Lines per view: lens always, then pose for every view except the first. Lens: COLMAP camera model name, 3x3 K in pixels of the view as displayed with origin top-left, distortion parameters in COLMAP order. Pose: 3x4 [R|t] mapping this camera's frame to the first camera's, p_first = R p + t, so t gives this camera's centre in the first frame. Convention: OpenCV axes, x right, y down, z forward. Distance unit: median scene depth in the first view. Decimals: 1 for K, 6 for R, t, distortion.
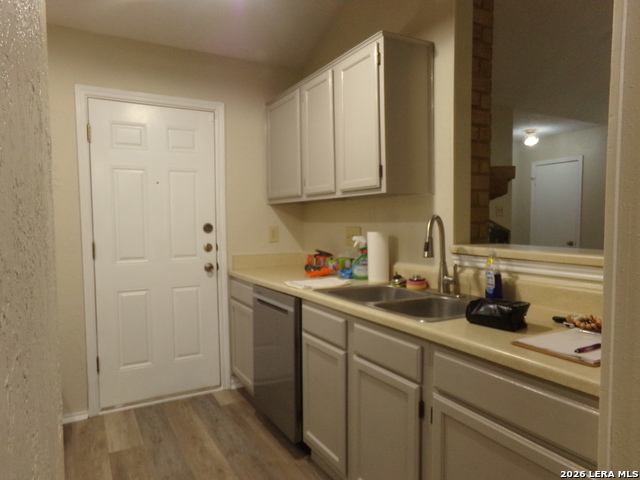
lens RADIAL K [[430.9, 0, 316.8], [0, 430.9, 244.8], [0, 0, 1]] dist [-0.040407, 0.071224]
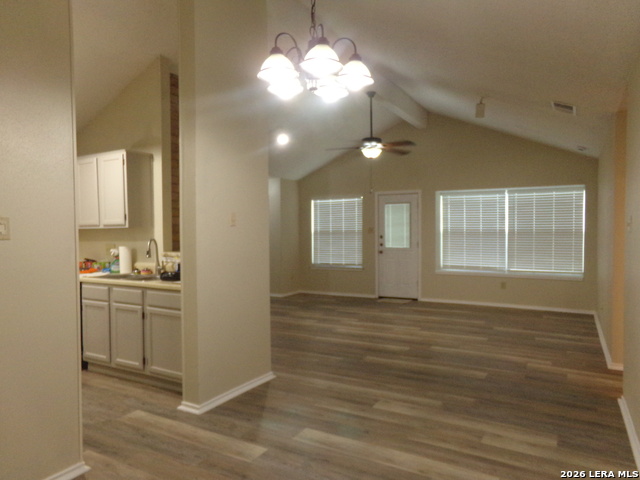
lens RADIAL K [[430.9, 0, 316.8], [0, 430.9, 244.8], [0, 0, 1]] dist [-0.040407, 0.071224]
pose [[0.854360, -0.014279, 0.519485, -0.131012], [0.031065, 0.999238, -0.023624, 0.037245], [-0.518752, 0.036321, 0.854153, -1.177907]]
